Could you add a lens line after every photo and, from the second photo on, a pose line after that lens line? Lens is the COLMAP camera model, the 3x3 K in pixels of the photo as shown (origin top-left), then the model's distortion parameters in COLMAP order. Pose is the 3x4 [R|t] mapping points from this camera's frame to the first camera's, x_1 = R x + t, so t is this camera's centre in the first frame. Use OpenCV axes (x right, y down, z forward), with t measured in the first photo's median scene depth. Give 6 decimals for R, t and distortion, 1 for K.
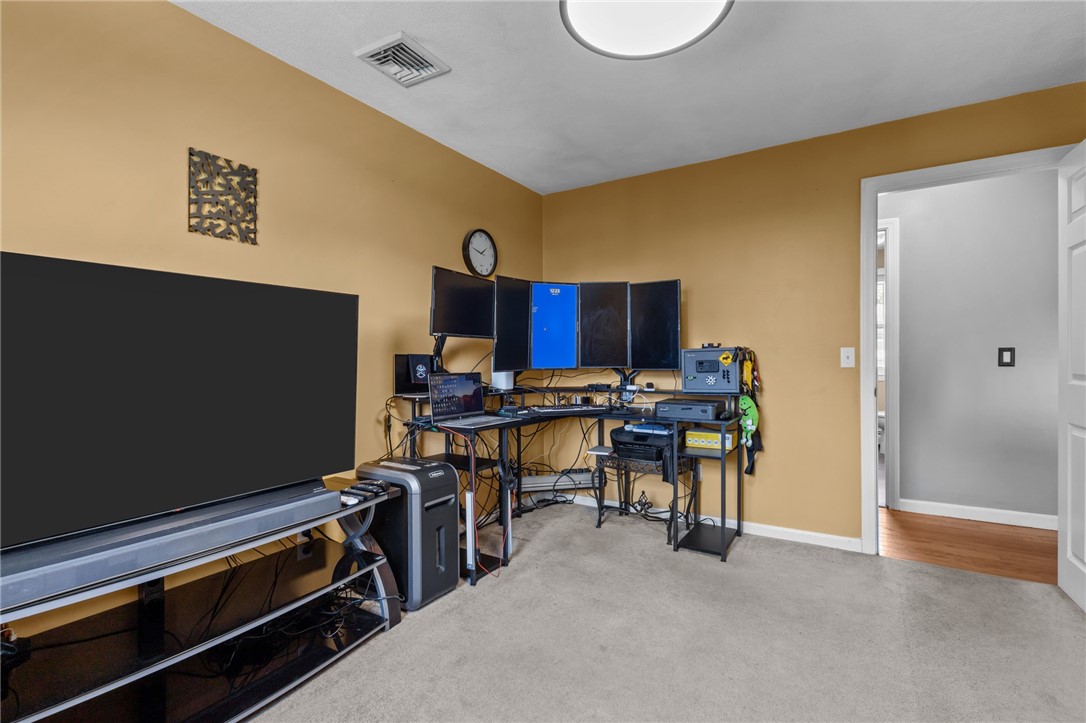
lens RADIAL K [[505.6, 0, 544.5], [0, 505.6, 362.6], [0, 0, 1]] dist [0.009386, -0.001961]
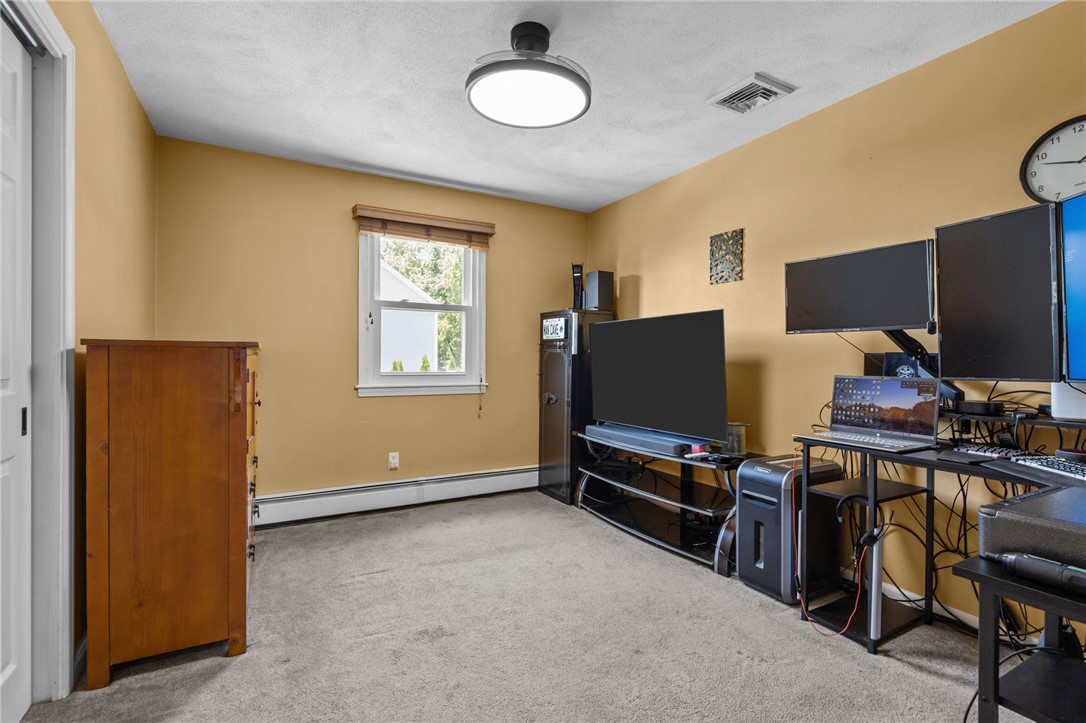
lens RADIAL K [[505.6, 0, 541.7], [0, 505.6, 355.6], [0, 0, 1]] dist [0.009386, -0.001961]
pose [[-0.494913, -0.002092, -0.868940, 0.987927], [-0.005499, 0.999985, 0.000725, -0.011816], [0.868925, 0.005137, -0.494917, 1.223881]]
